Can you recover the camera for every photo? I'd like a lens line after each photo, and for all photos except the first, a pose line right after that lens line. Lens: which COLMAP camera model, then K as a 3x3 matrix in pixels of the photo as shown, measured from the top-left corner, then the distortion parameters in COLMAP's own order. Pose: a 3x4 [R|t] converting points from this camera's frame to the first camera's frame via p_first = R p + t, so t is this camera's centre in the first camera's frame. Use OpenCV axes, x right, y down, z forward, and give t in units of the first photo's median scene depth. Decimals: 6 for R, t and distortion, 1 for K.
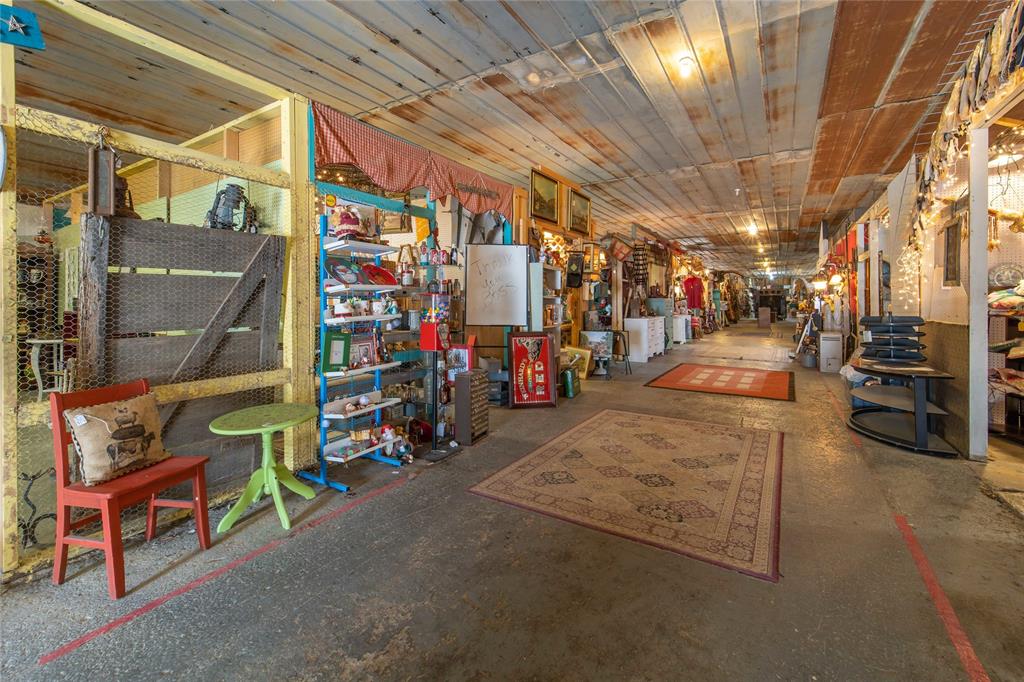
lens RADIAL K [[434.1, 0, 512.6], [0, 434.1, 300.1], [0, 0, 1]] dist [-0.000056, 0.000127]
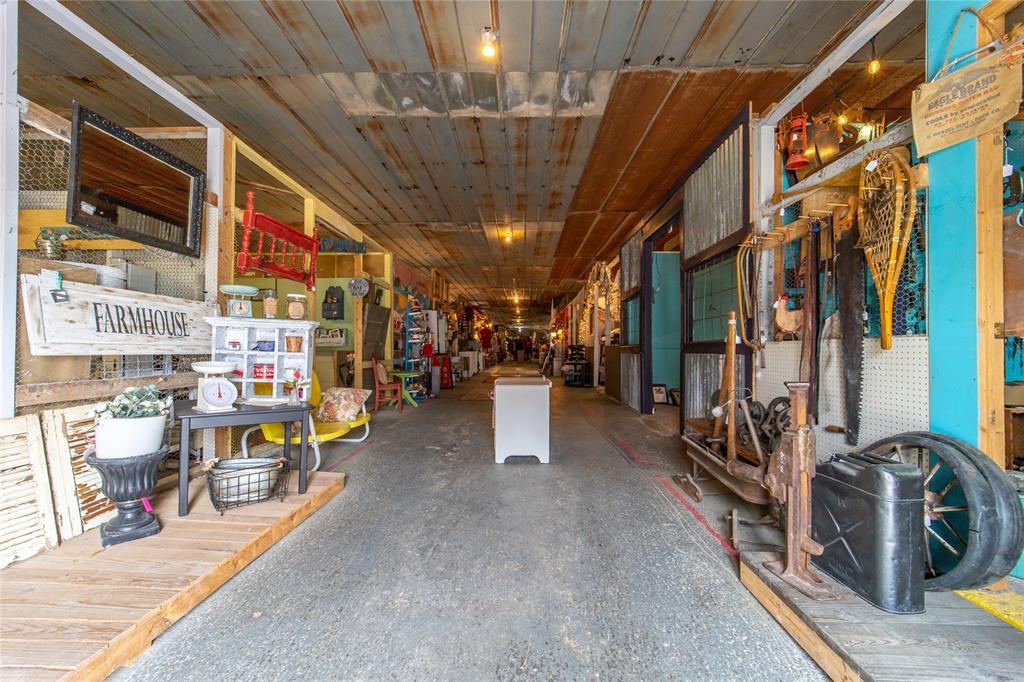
lens RADIAL K [[420.6, 0, 509.3], [0, 420.6, 345.1], [0, 0, 1]] dist [-0.001307, 0.000383]
pose [[0.865374, 0.009379, 0.501038, -0.403765], [-0.004993, 0.999937, -0.010094, 0.032161], [-0.501101, 0.006234, 0.865366, -0.529050]]
